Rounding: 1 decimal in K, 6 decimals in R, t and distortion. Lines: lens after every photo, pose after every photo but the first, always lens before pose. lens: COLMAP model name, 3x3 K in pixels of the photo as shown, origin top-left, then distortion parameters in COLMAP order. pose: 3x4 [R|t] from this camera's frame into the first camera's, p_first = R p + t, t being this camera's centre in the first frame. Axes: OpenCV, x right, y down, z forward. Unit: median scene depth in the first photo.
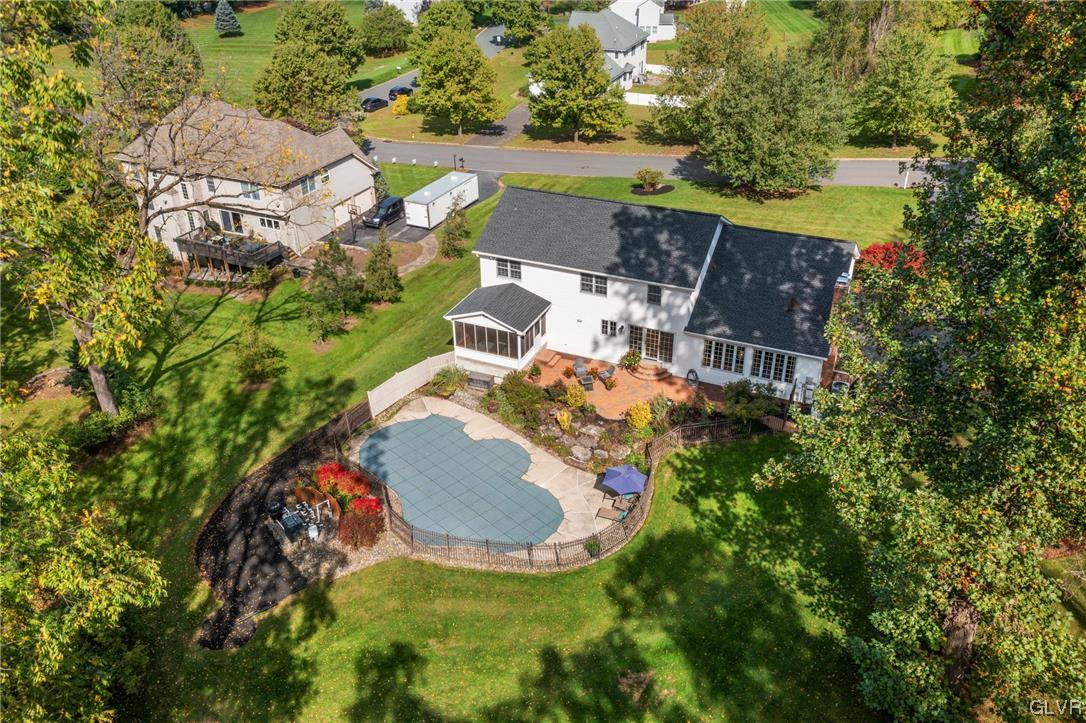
lens RADIAL K [[870.5, 0, 522.8], [0, 870.5, 361.6], [0, 0, 1]] dist [-0.005663, -0.001400]
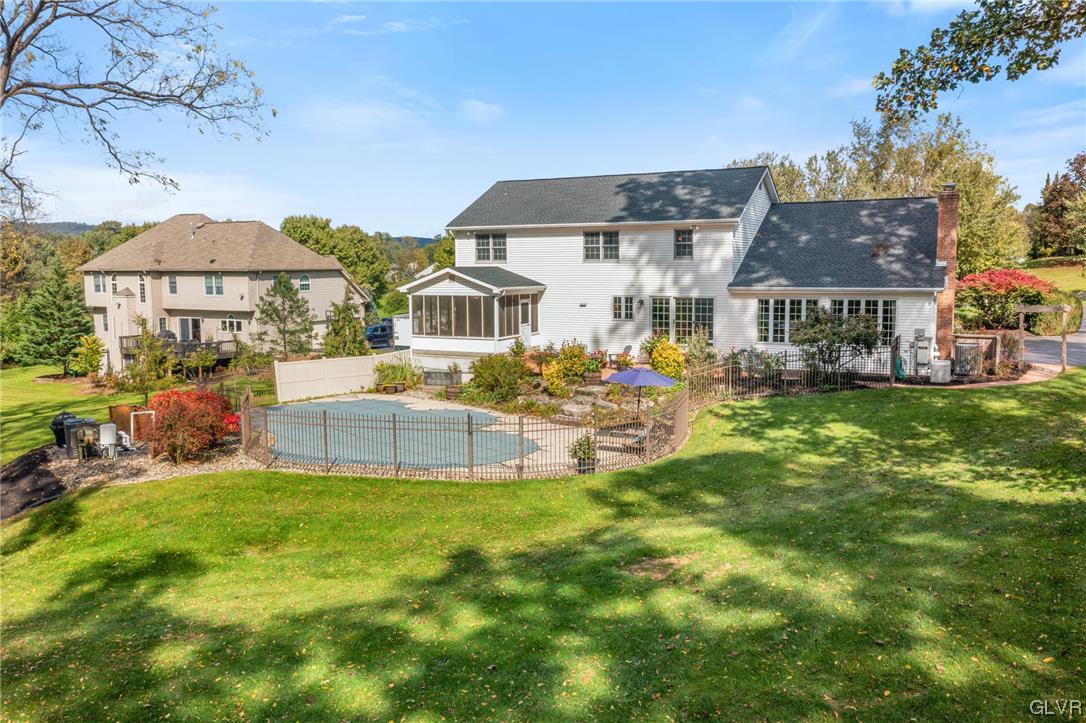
lens RADIAL K [[873.9, 0, 543.0], [0, 873.9, 361.5], [0, 0, 1]] dist [0.003554, -0.001321]
pose [[0.999023, 0.021067, -0.038848, 0.062671], [-0.035336, 0.908722, -0.415904, 0.307265], [0.026541, 0.416870, 0.908578, 0.365906]]
